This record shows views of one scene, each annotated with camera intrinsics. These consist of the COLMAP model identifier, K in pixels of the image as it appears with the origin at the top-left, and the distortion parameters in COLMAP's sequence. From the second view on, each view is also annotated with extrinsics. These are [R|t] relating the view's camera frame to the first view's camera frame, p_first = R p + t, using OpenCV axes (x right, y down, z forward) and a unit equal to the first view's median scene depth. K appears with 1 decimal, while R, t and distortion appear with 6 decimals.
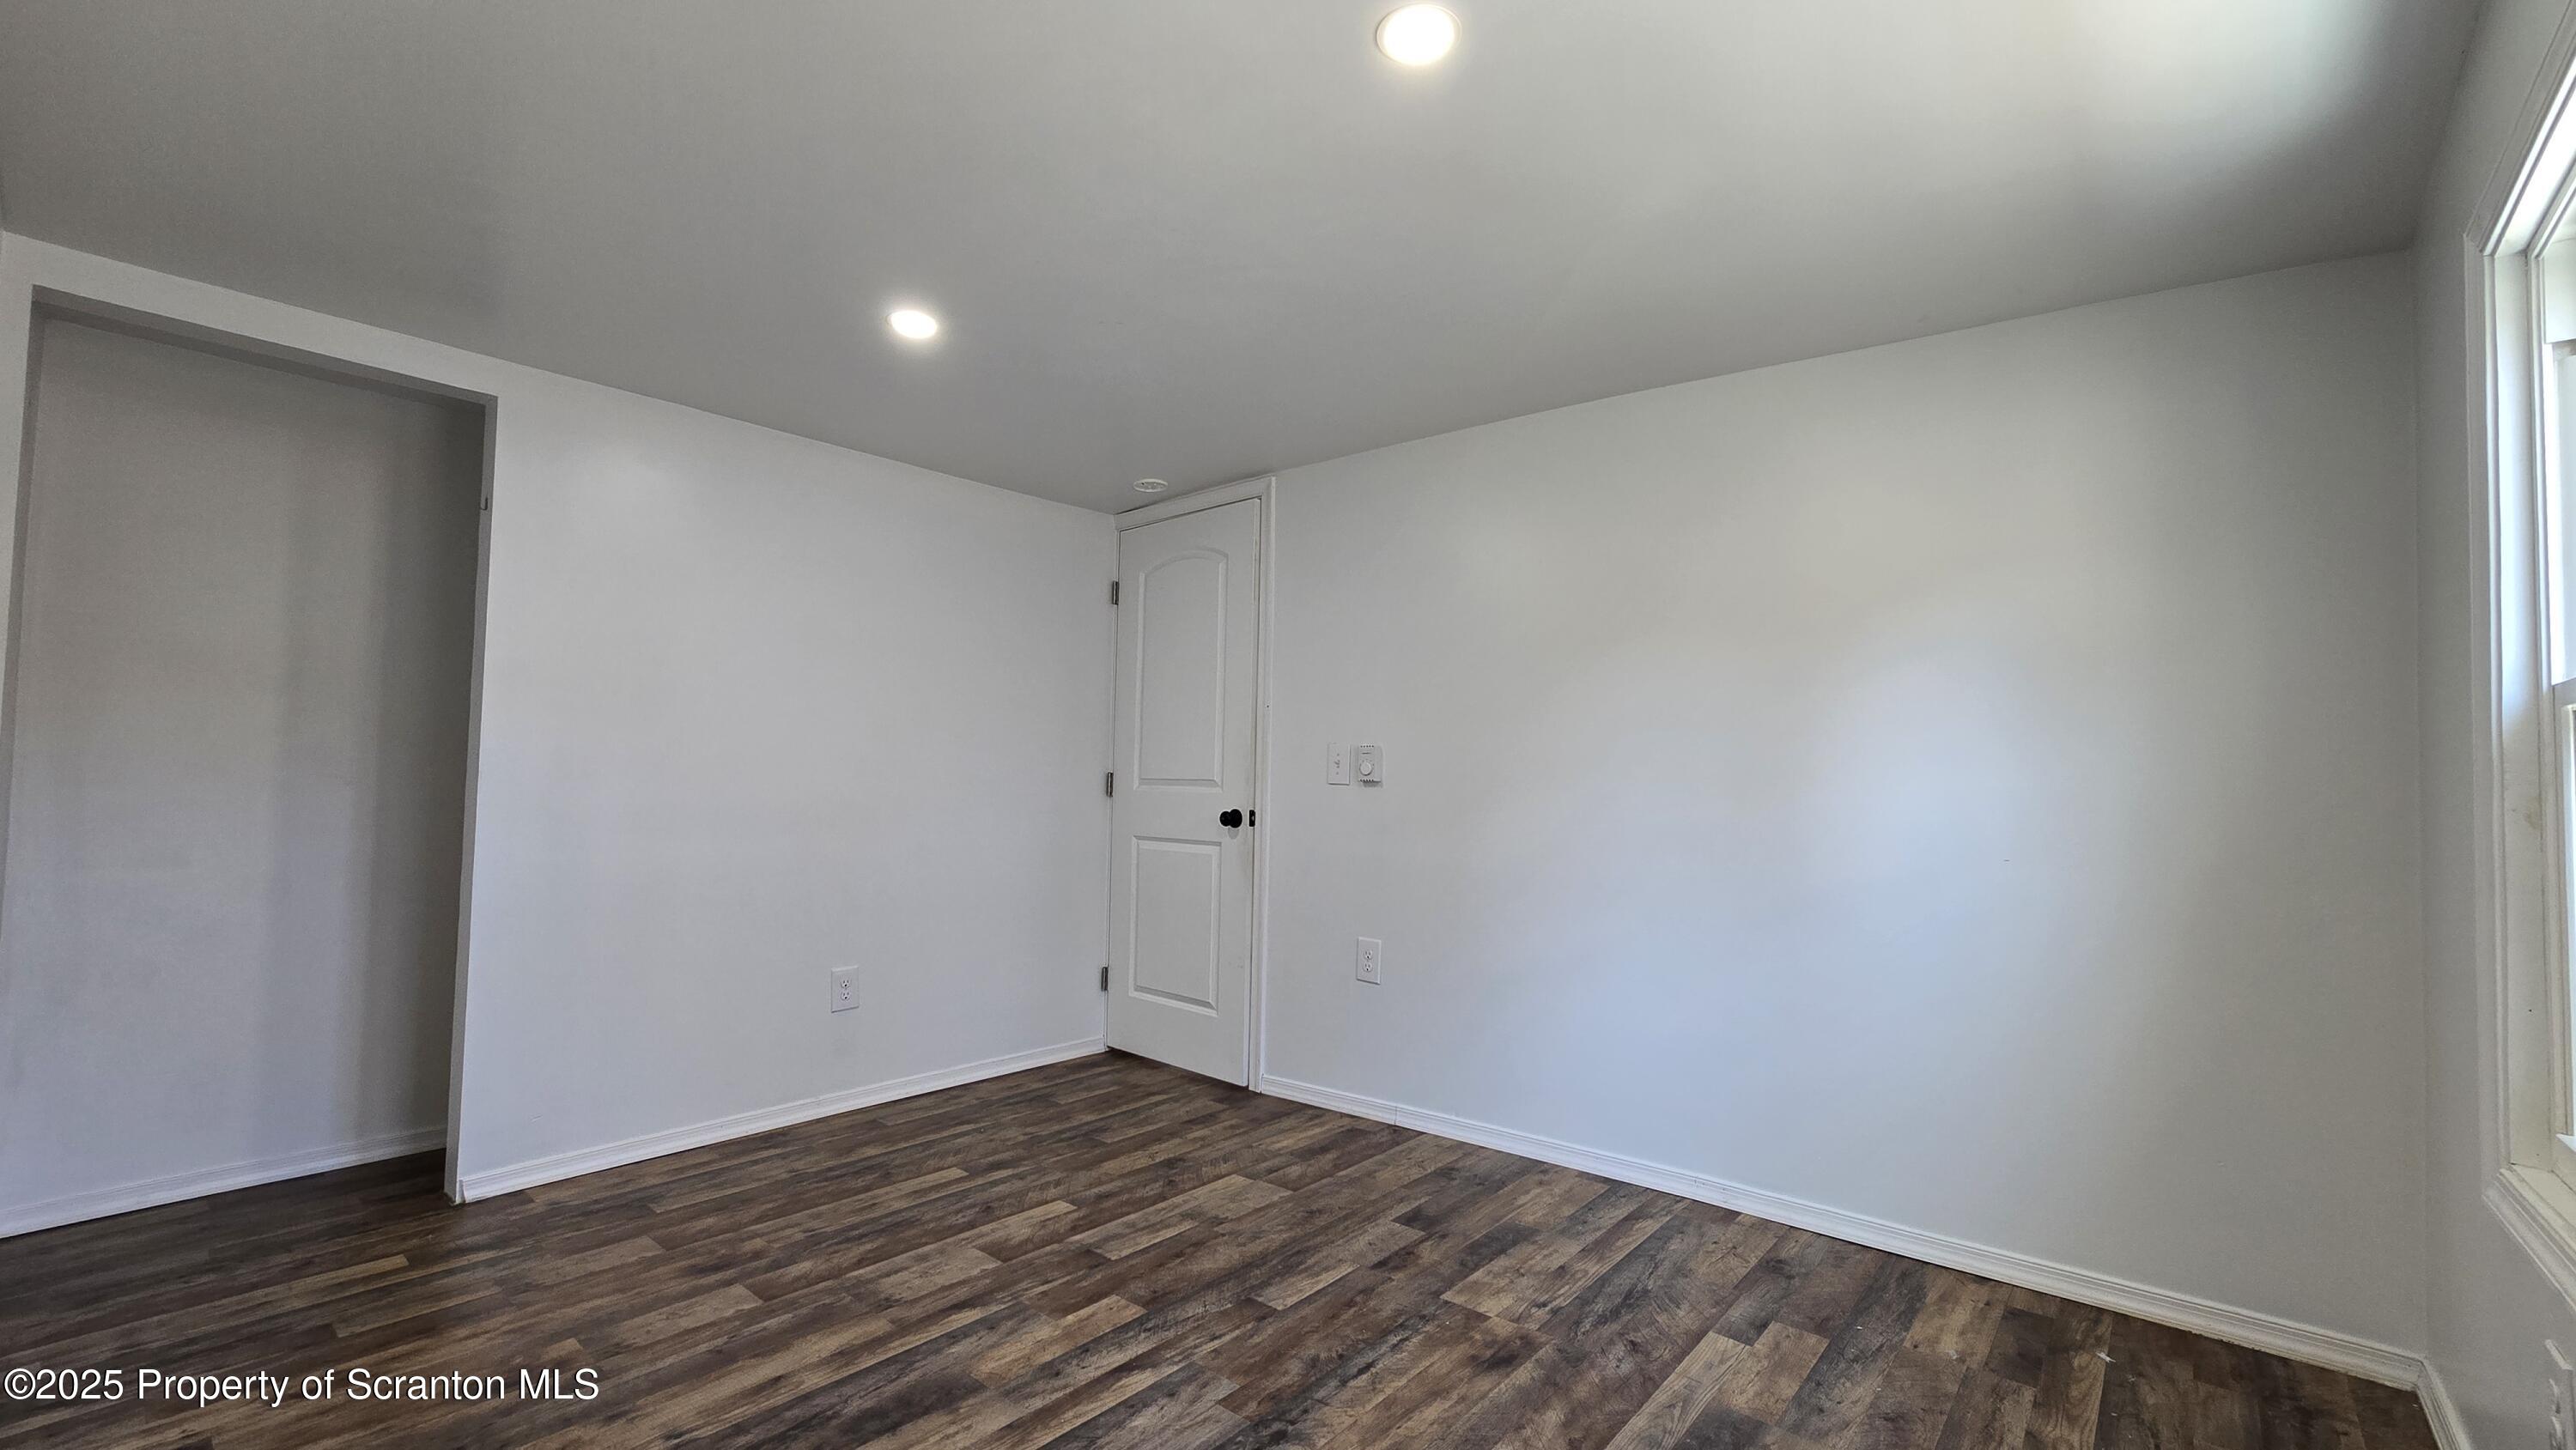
lens RADIAL K [[1044.8, 0, 1269.5], [0, 1044.8, 735.8], [0, 0, 1]] dist [-0.001573, 0.000305]
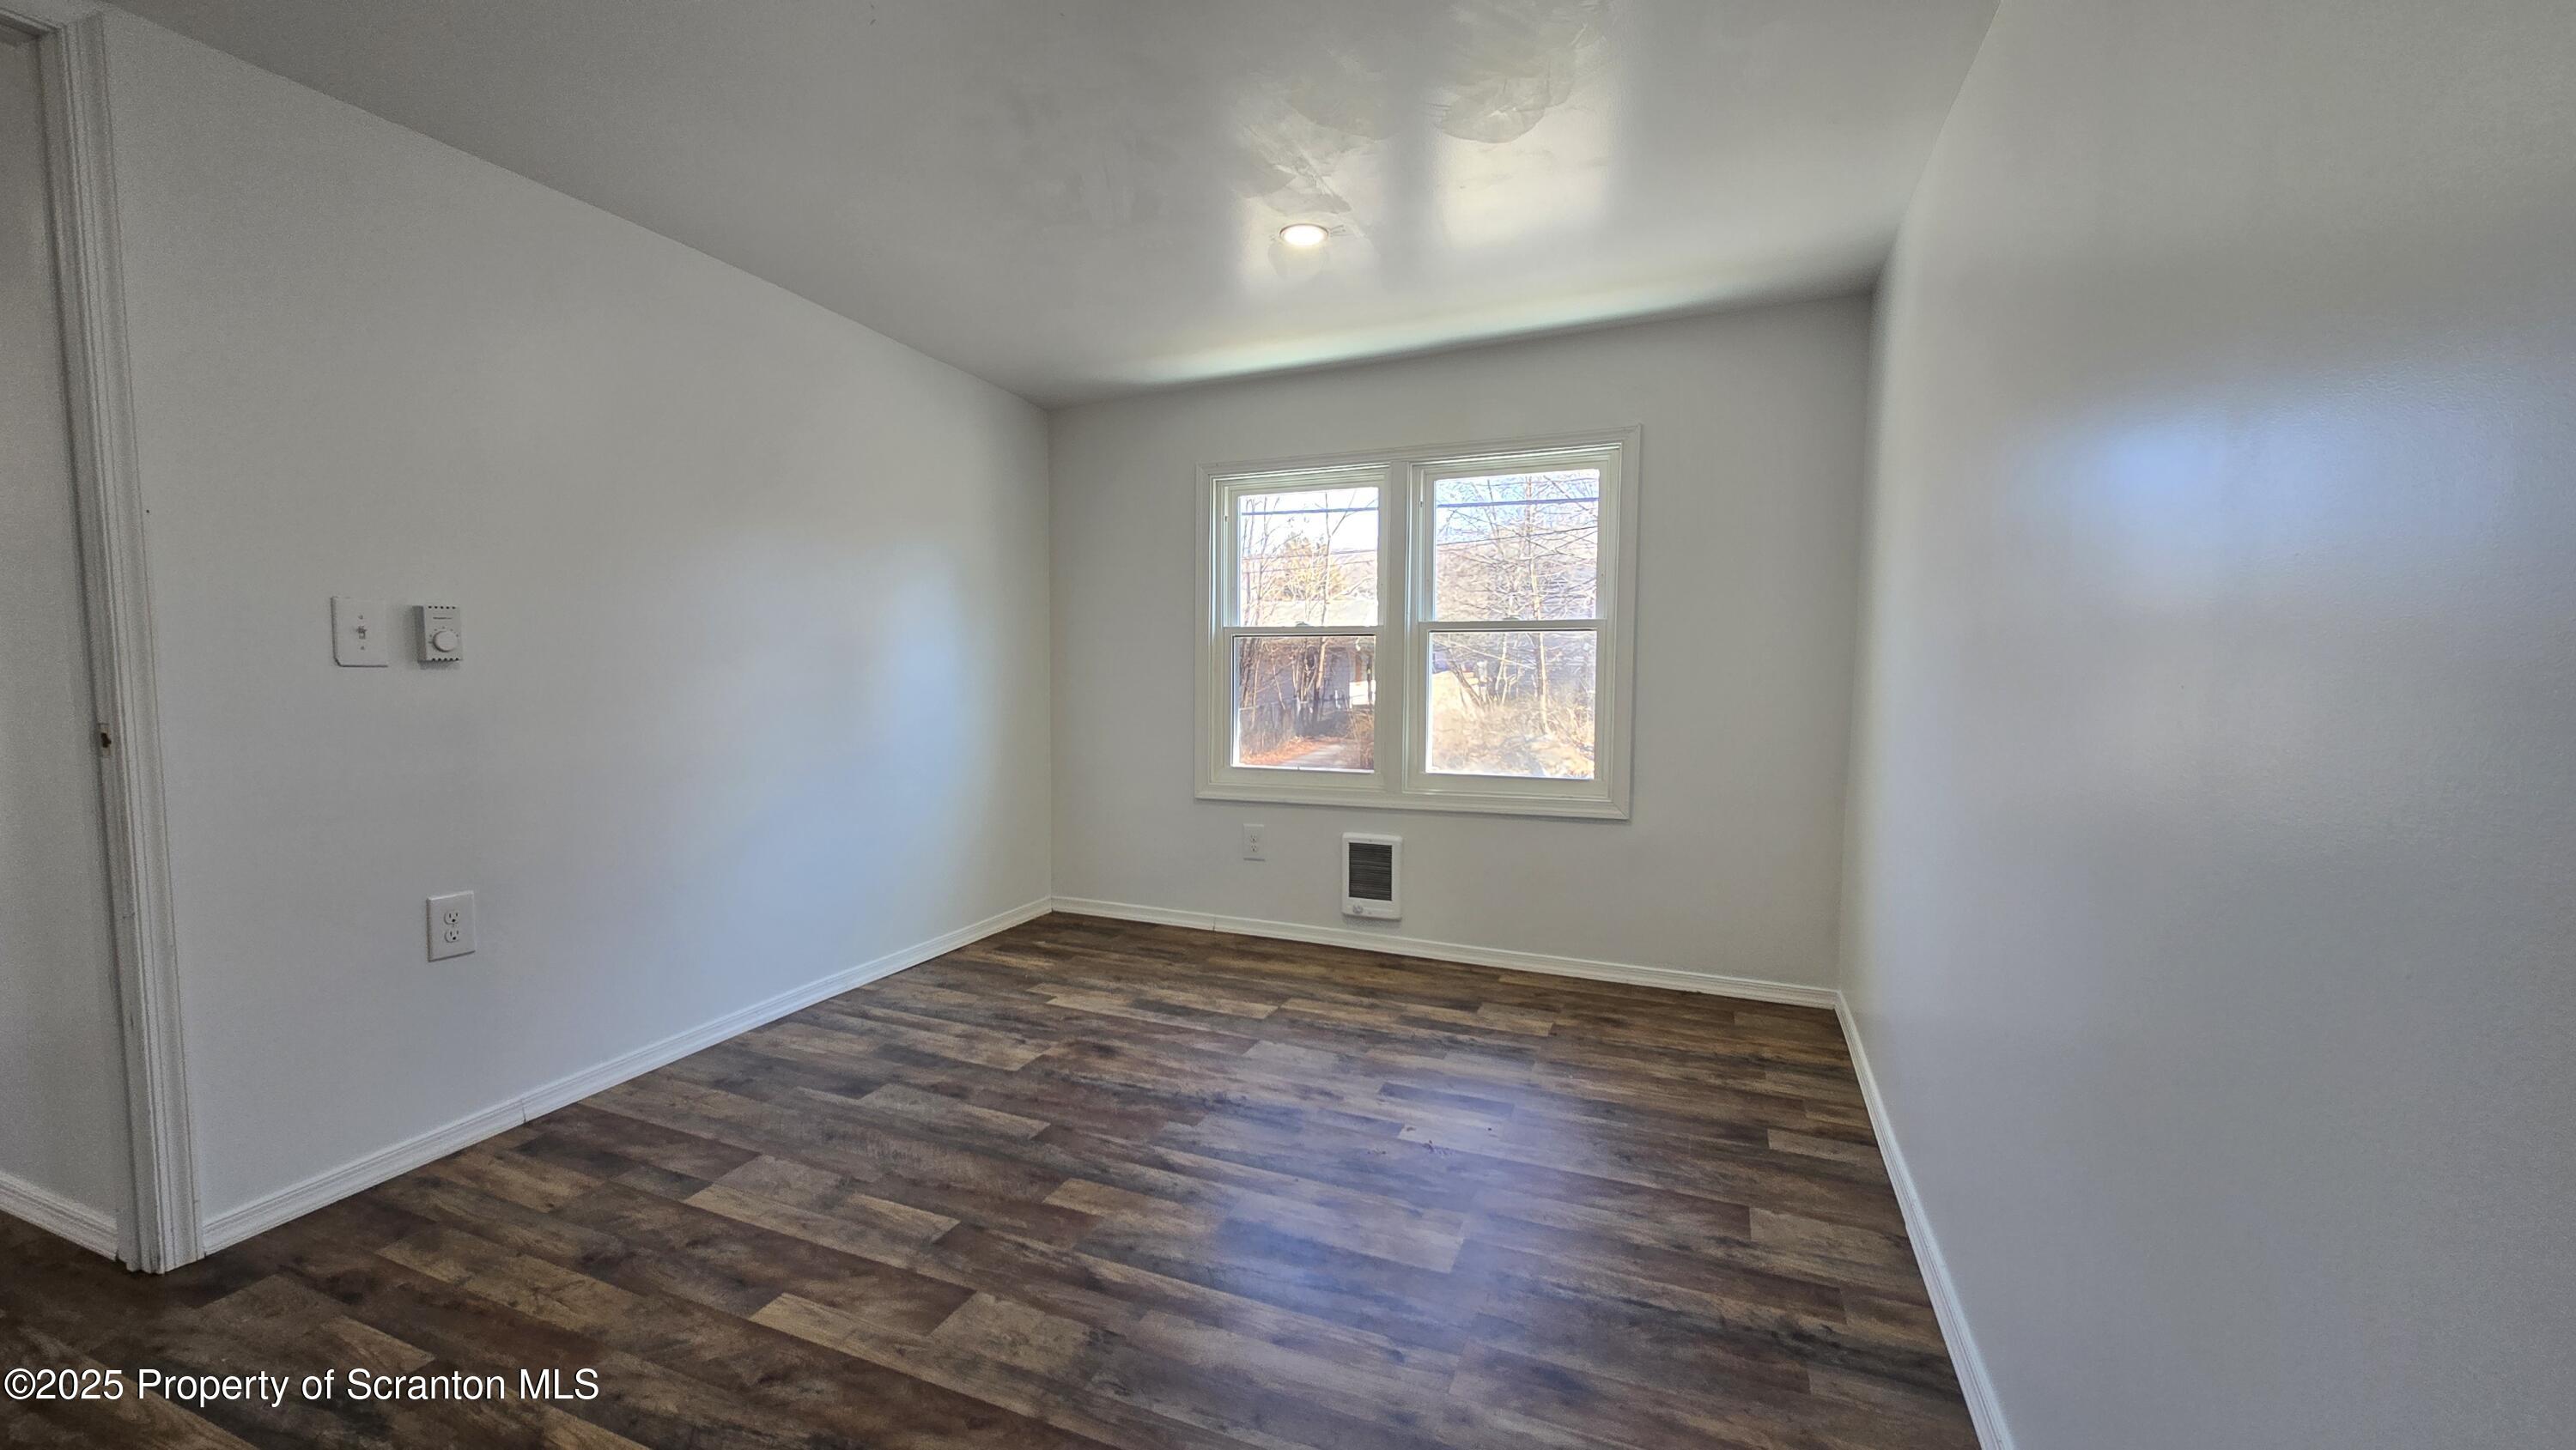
lens RADIAL K [[1044.8, 0, 1269.5], [0, 1044.8, 735.8], [0, 0, 1]] dist [-0.001573, 0.000305]
pose [[-0.318541, -0.089990, 0.943628, -0.994180], [-0.057288, 0.995491, 0.075597, 0.015885], [-0.946176, -0.029978, -0.322260, 1.022247]]
